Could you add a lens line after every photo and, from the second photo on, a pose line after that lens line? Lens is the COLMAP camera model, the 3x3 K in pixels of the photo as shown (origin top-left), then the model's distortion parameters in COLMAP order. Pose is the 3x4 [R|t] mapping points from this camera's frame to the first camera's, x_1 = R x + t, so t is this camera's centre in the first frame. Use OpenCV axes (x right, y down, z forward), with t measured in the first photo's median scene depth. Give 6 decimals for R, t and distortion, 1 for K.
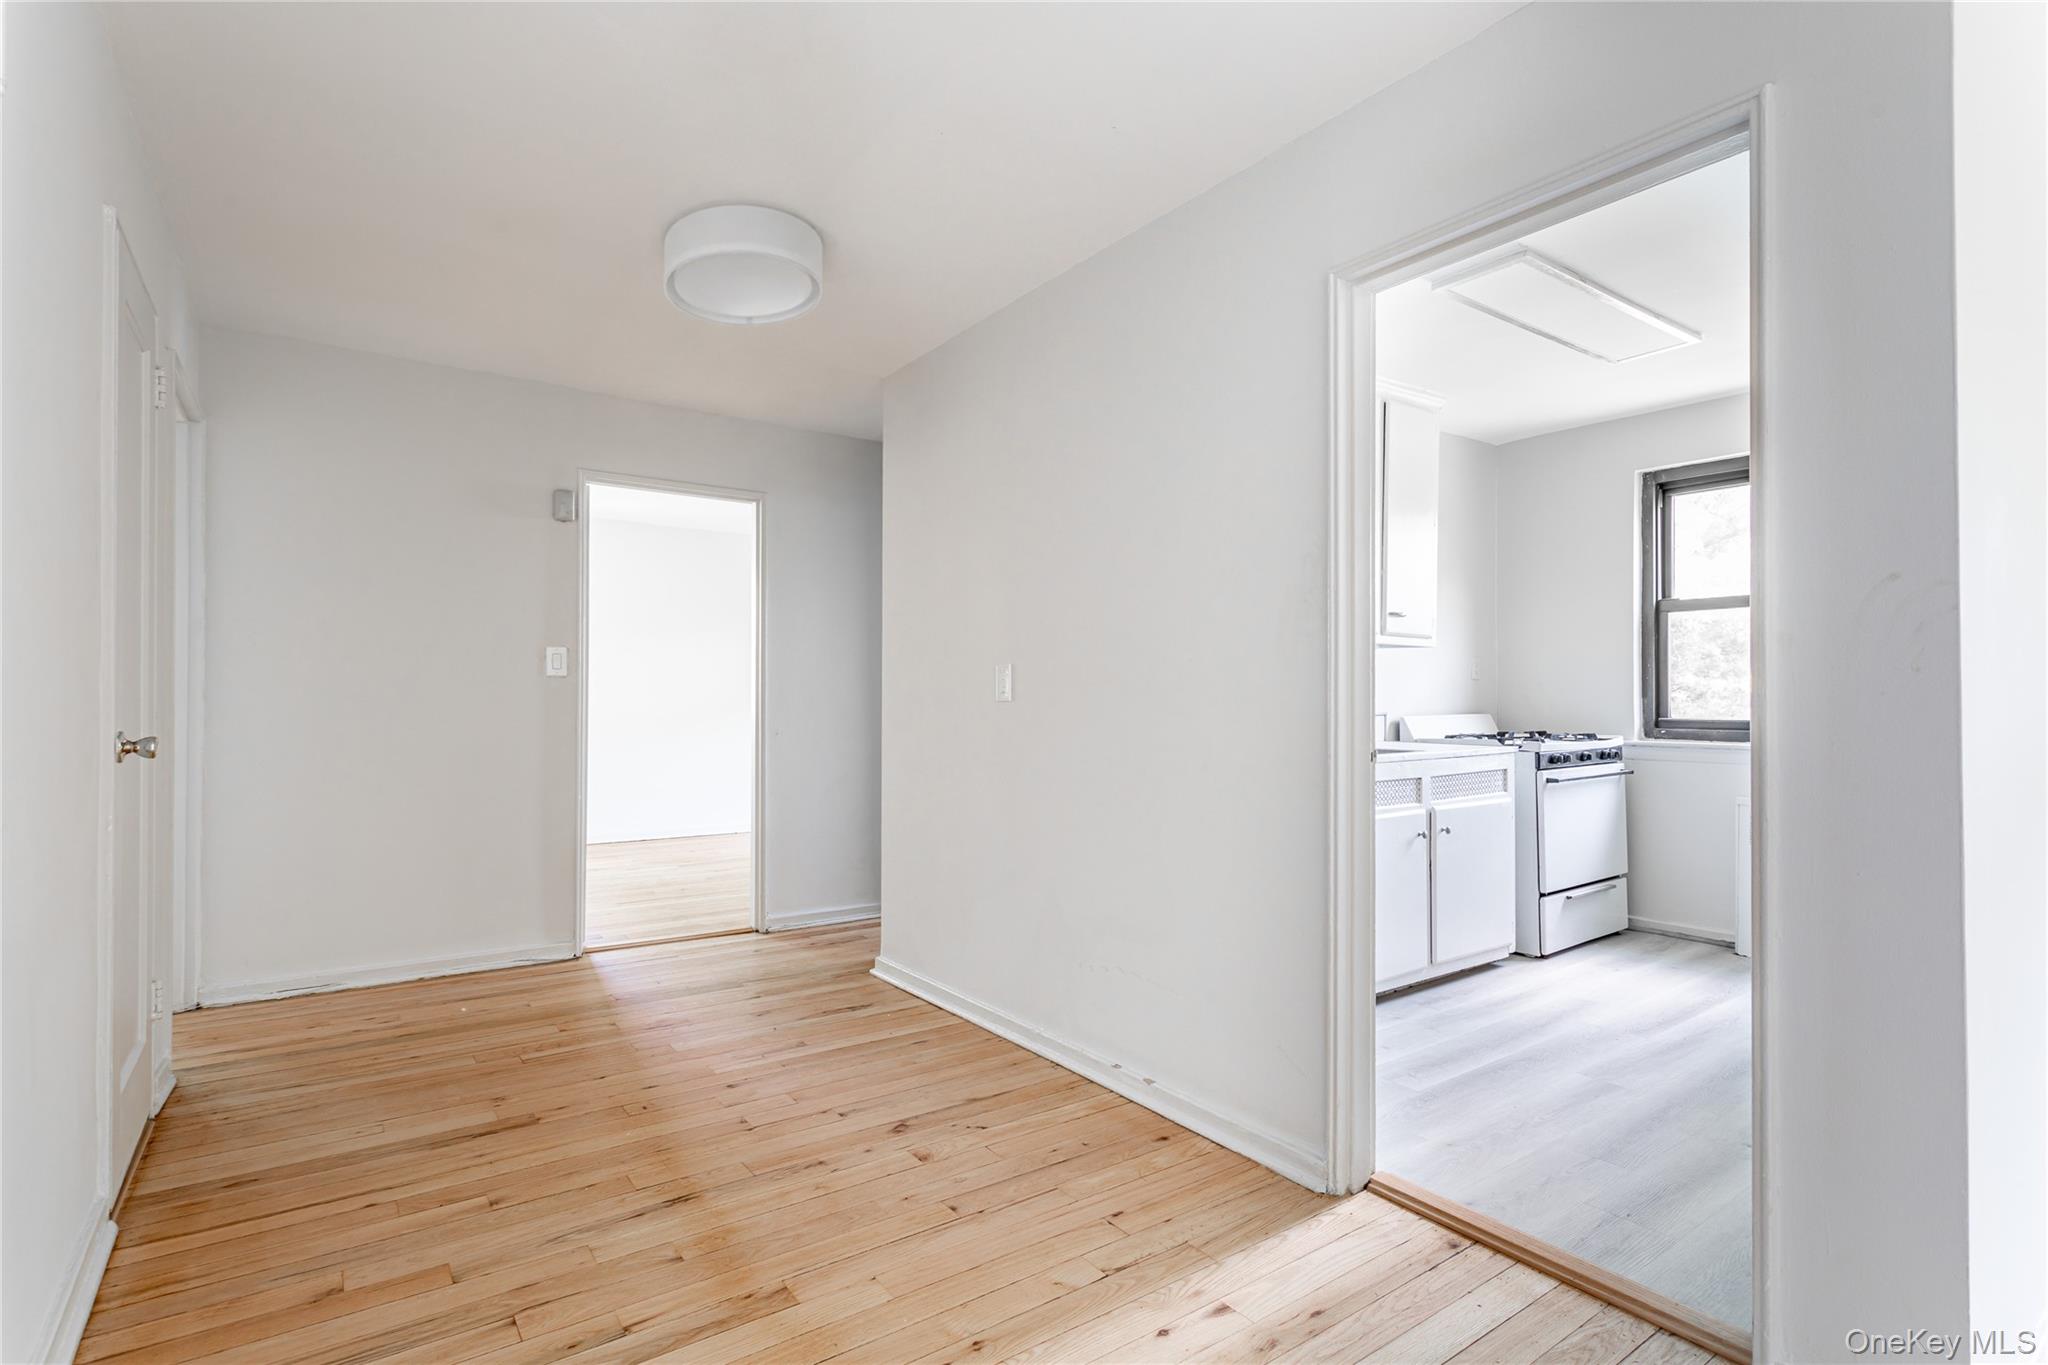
lens RADIAL K [[986.9, 0, 1024.0], [0, 986.9, 682.5], [0, 0, 1]] dist [-0.000754, -0.000234]
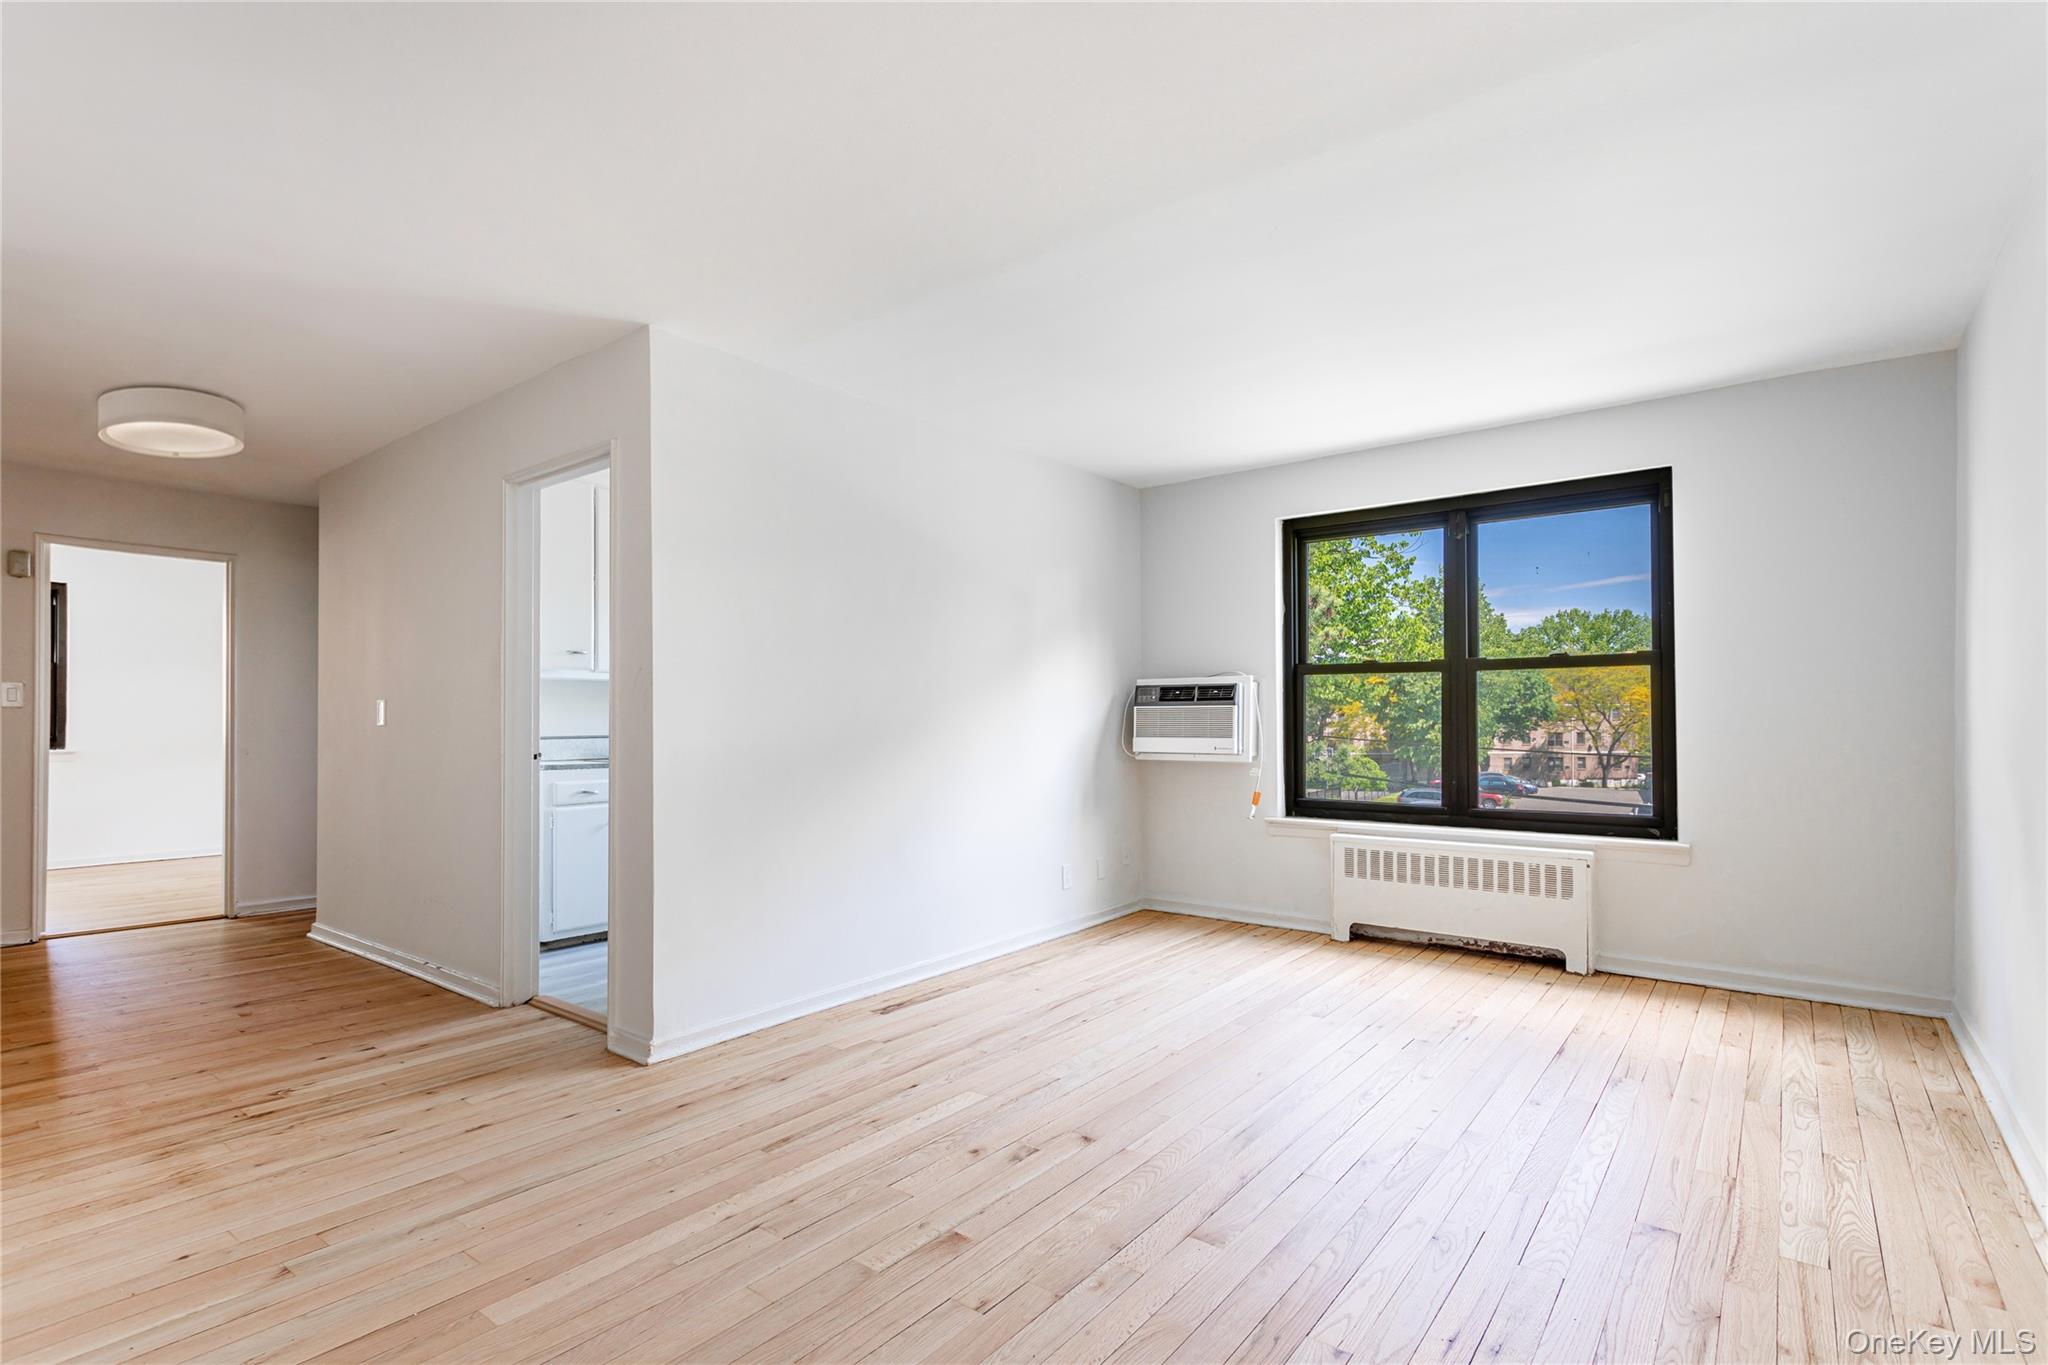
lens RADIAL K [[990.5, 0, 1015.0], [0, 990.5, 704.7], [0, 0, 1]] dist [-0.002876, -0.000732]
pose [[0.960667, 0.000292, 0.277702, 0.364893], [0.000105, 0.999999, -0.001416, -0.007255], [-0.277703, 0.001389, 0.960666, -0.488364]]
